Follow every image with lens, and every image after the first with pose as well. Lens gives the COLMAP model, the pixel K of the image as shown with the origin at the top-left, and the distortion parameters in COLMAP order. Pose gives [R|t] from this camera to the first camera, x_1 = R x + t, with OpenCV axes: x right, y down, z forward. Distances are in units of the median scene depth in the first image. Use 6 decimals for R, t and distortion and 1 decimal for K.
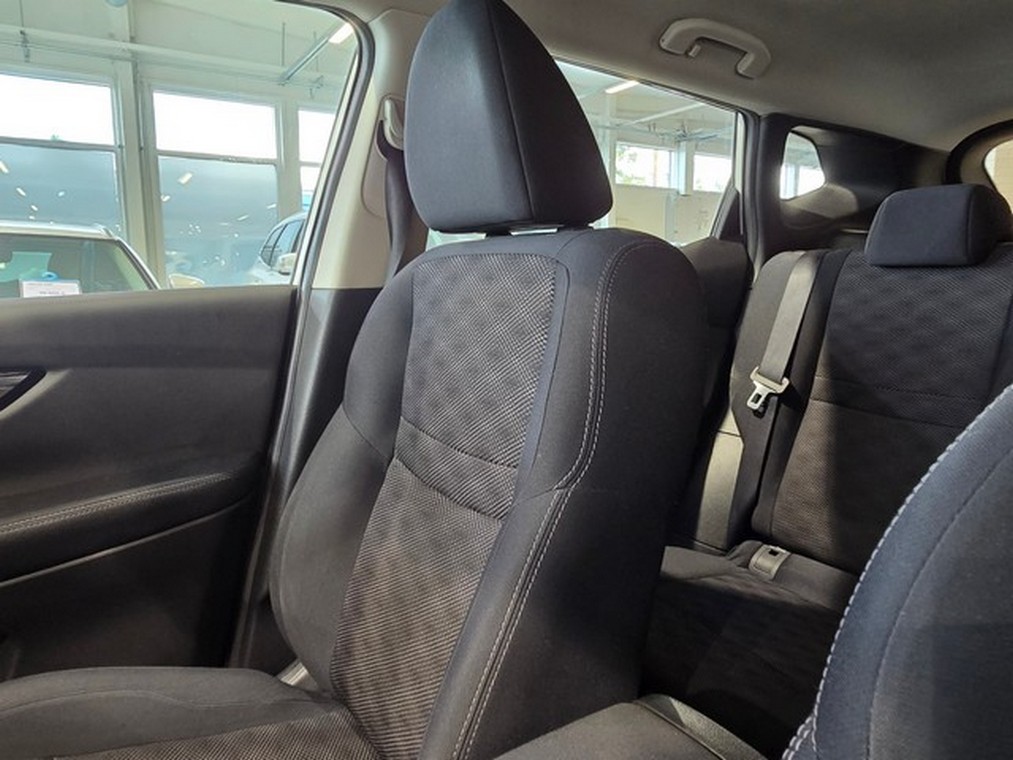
lens RADIAL K [[677.7, 0, 511.4], [0, 677.7, 366.0], [0, 0, 1]] dist [-0.004696, 0.005348]
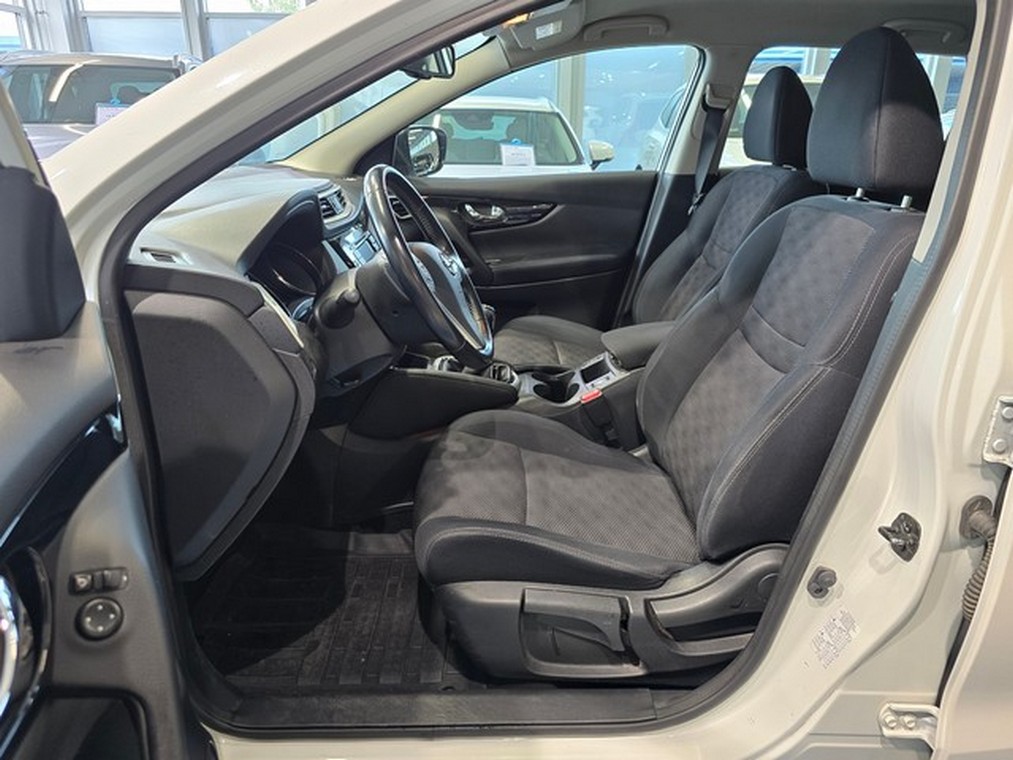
lens RADIAL K [[684.4, 0, 505.1], [0, 684.4, 381.0], [0, 0, 1]] dist [0.001097, -0.000934]
pose [[0.844166, 0.195540, -0.499148, 0.454726], [-0.080208, 0.966692, 0.243050, 0.031088], [0.530048, -0.165139, 0.831732, -1.089931]]
